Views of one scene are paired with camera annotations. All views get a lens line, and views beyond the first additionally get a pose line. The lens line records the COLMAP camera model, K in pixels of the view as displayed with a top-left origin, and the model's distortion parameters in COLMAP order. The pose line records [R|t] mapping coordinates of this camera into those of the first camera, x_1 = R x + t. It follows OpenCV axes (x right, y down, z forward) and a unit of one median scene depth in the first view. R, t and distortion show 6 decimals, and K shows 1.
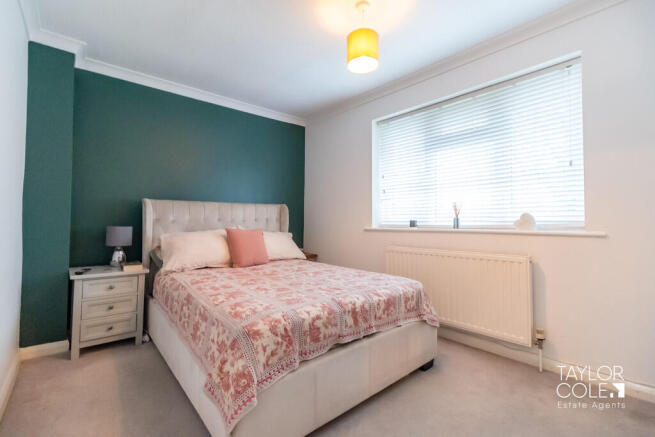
lens RADIAL K [[286.9, 0, 327.3], [0, 286.9, 215.0], [0, 0, 1]] dist [-0.001293, -0.001260]
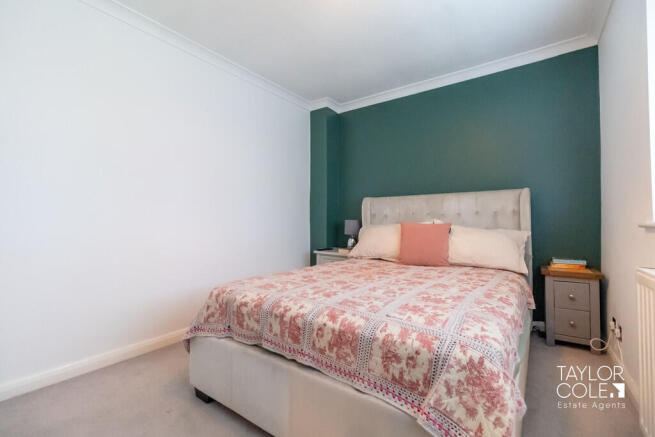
lens RADIAL K [[286.9, 0, 326.4], [0, 286.9, 222.1], [0, 0, 1]] dist [-0.001293, -0.001260]
pose [[0.239876, -0.002542, -0.970800, 0.799248], [0.017175, 0.999851, 0.001625, 0.065448], [0.970652, -0.017063, 0.239884, 0.844336]]
